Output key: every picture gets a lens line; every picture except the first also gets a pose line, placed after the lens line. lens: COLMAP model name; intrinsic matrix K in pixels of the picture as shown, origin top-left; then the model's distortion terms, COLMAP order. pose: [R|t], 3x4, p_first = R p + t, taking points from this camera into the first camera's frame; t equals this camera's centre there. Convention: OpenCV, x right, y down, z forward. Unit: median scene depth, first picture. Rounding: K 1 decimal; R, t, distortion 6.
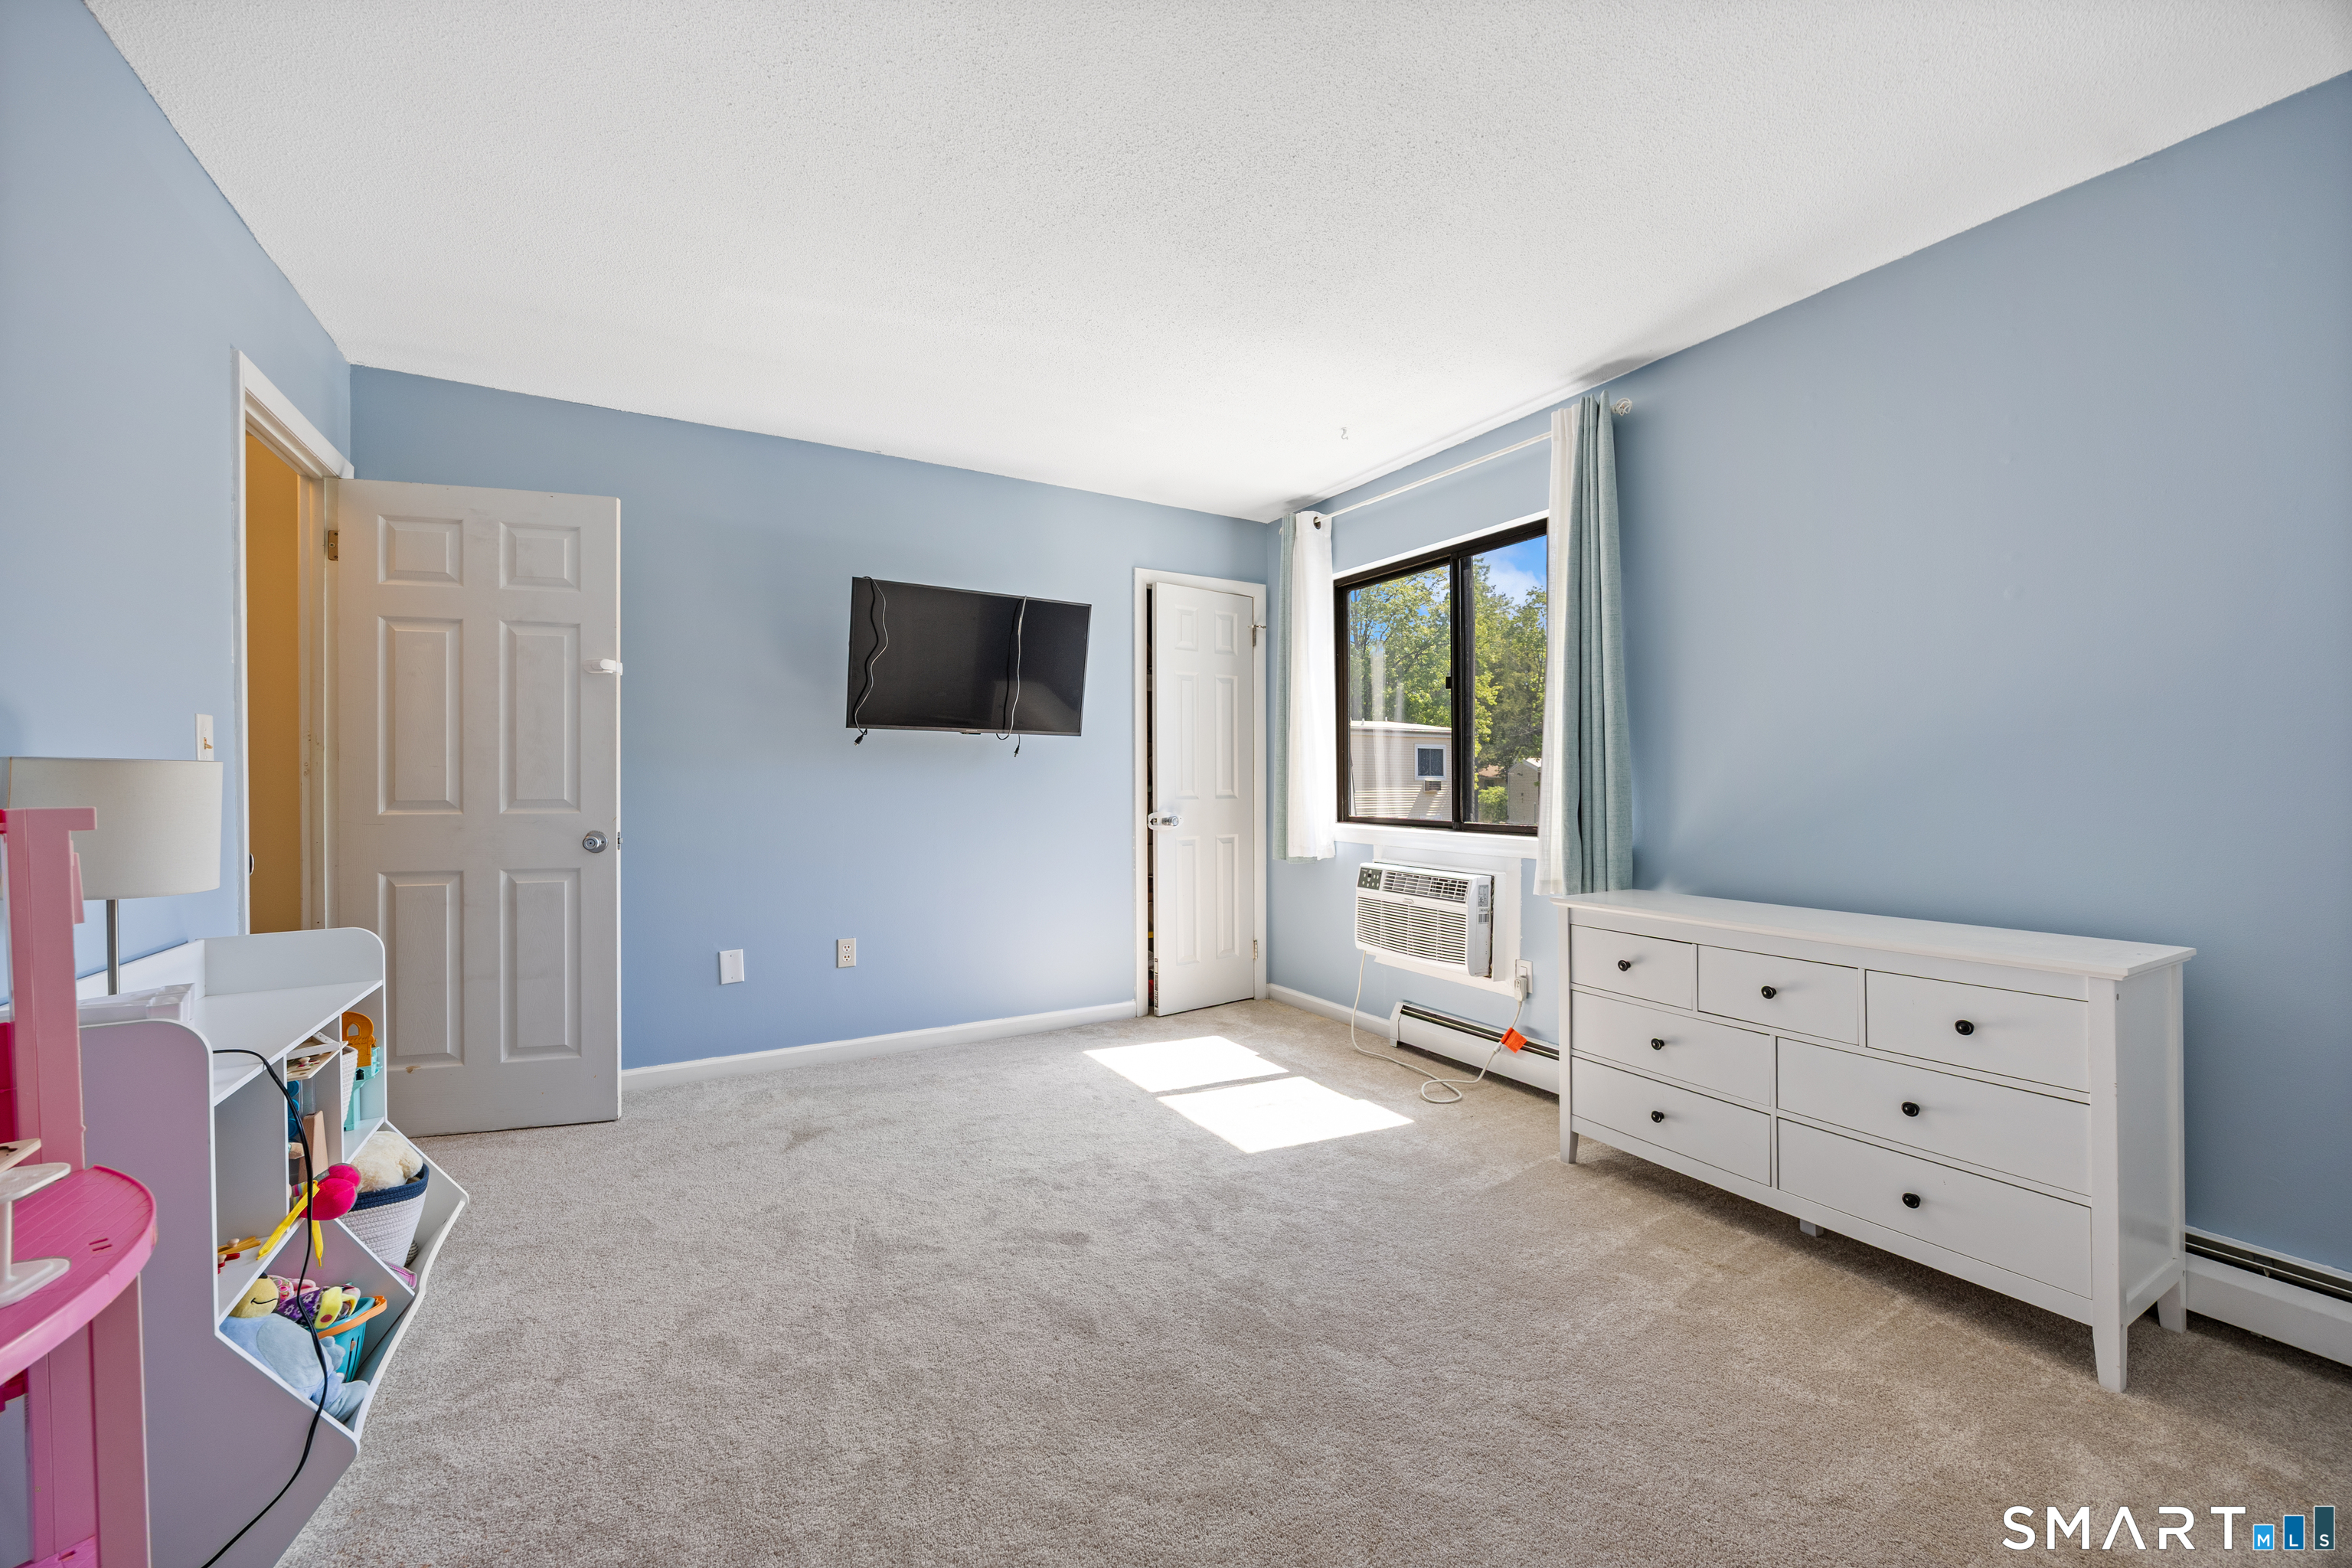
lens RADIAL K [[918.7, 0, 1164.0], [0, 918.7, 784.1], [0, 0, 1]] dist [0.000109, 0.000241]
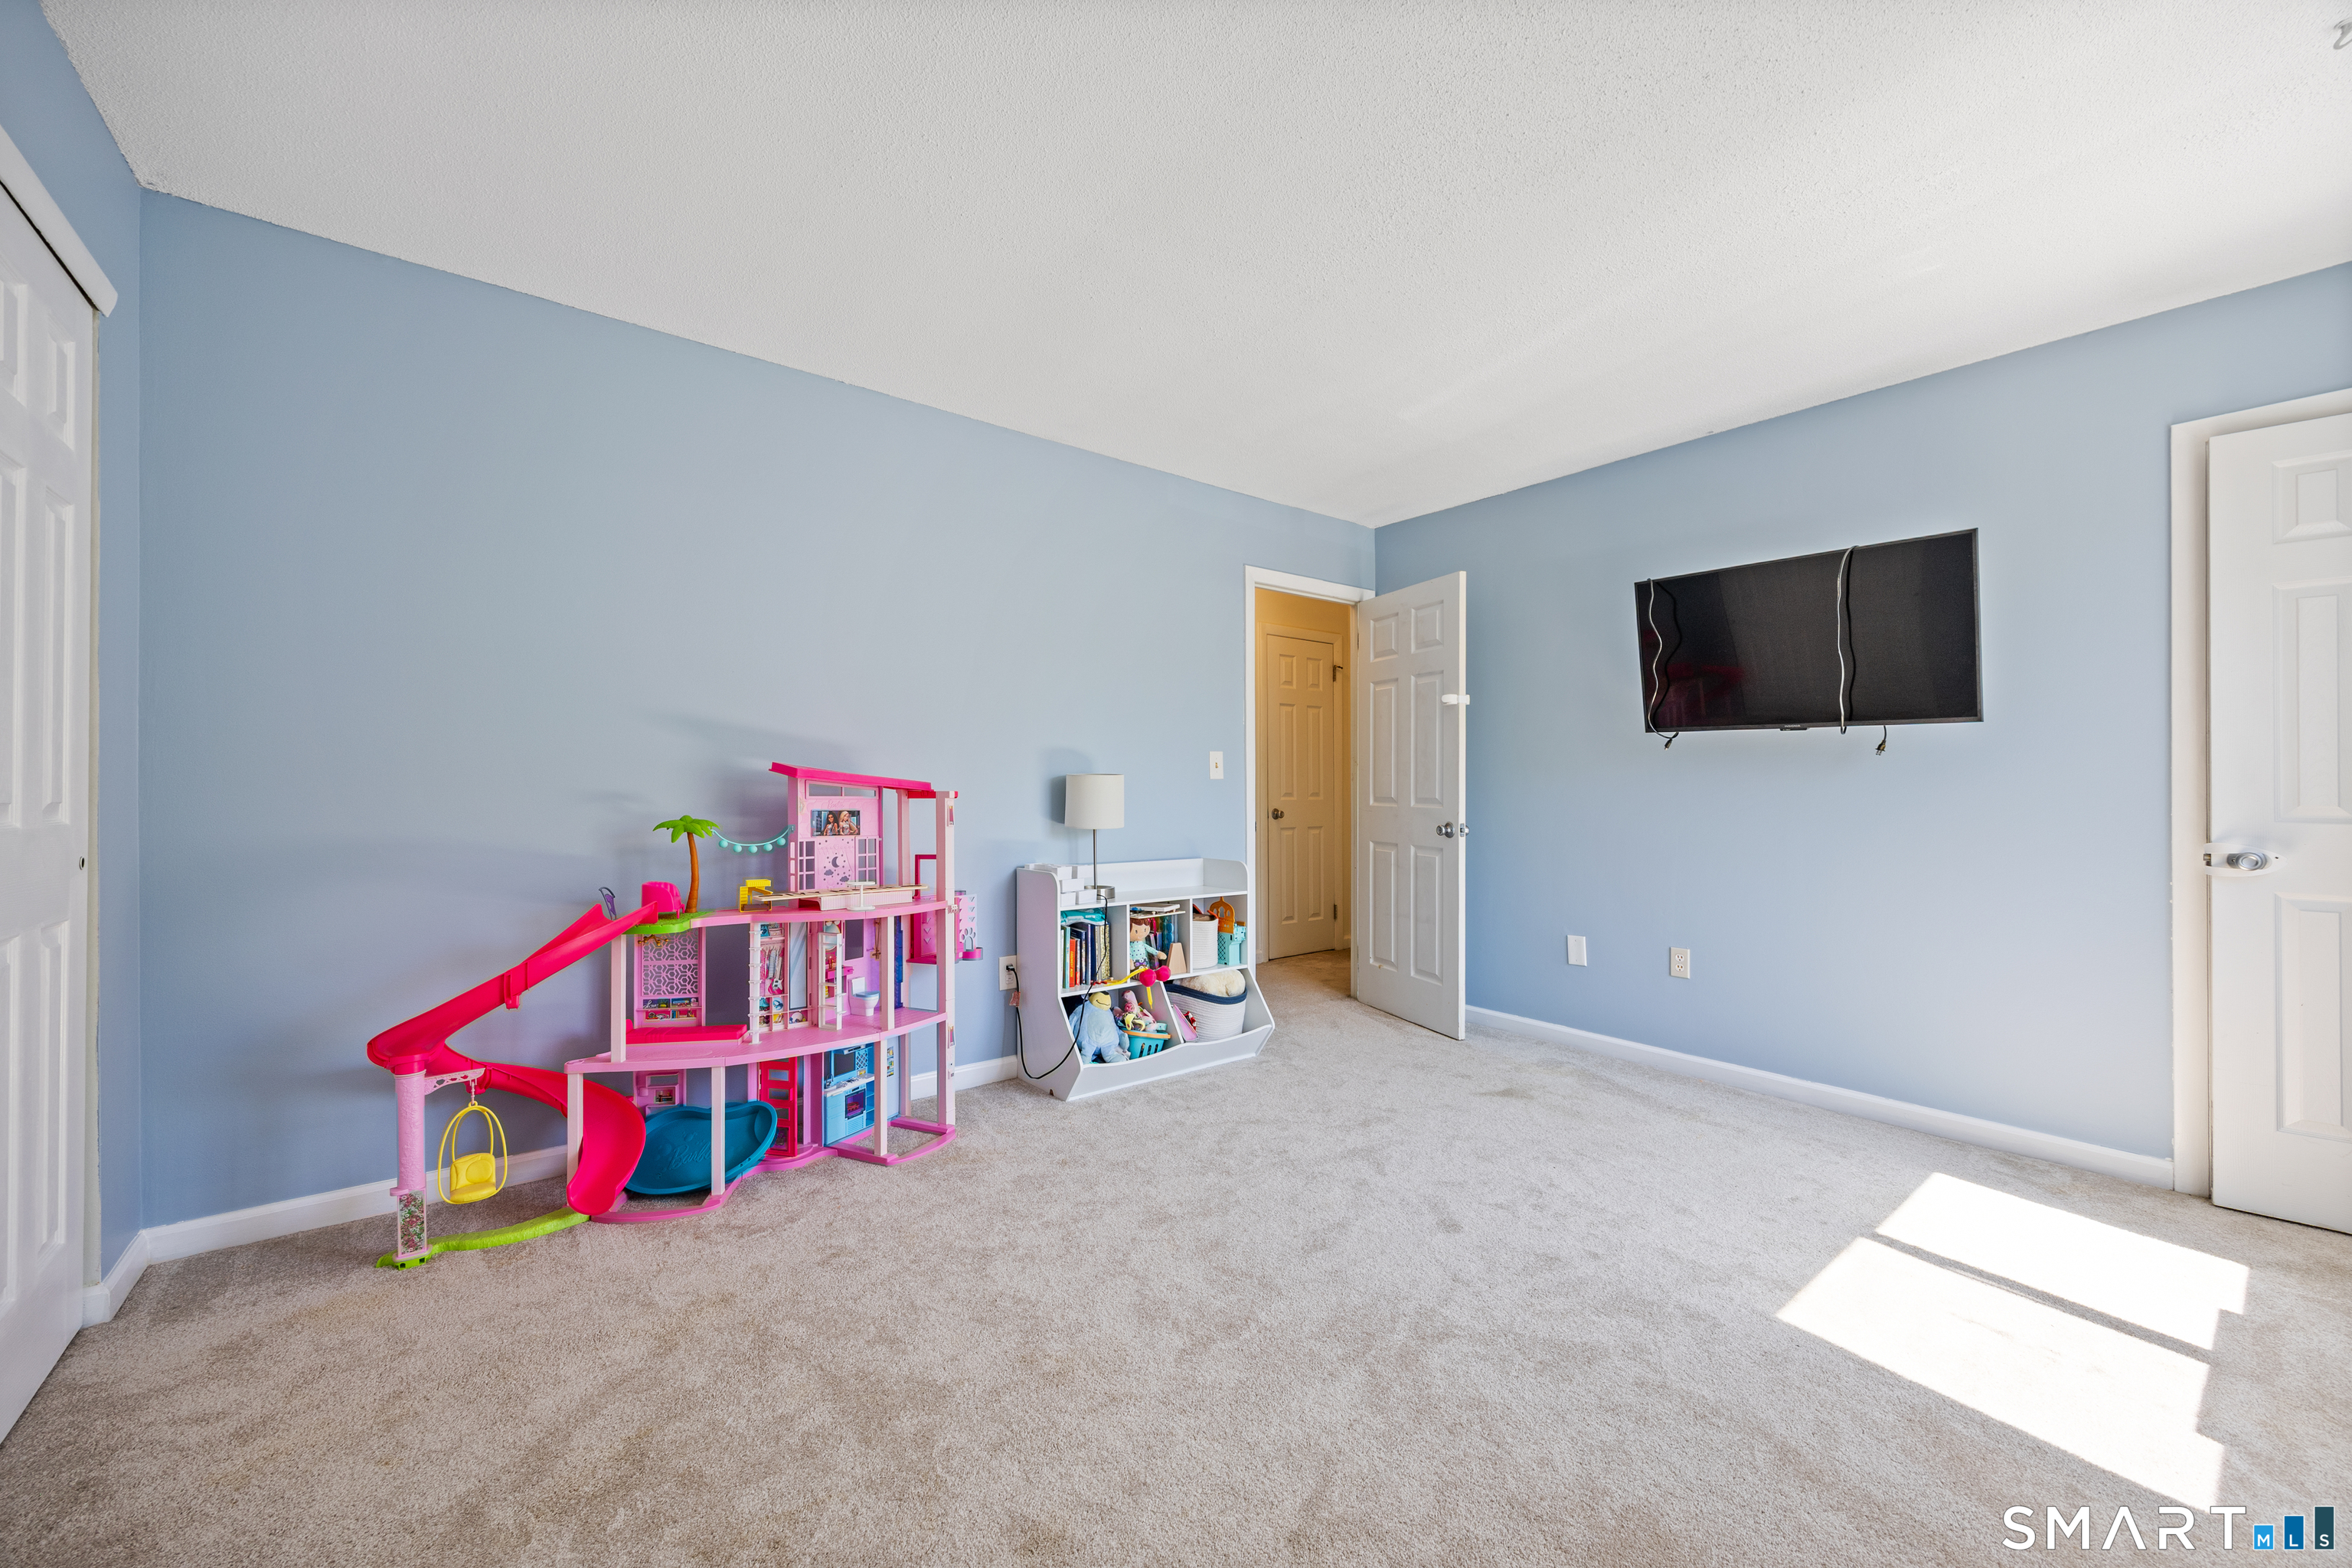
lens RADIAL K [[918.7, 0, 1177.6], [0, 918.7, 793.5], [0, 0, 1]] dist [0.000109, 0.000241]
pose [[0.139215, 0.010540, -0.990206, 0.665955], [-0.008021, 0.999923, 0.009516, -0.000277], [0.990230, 0.006618, 0.139289, 0.415092]]
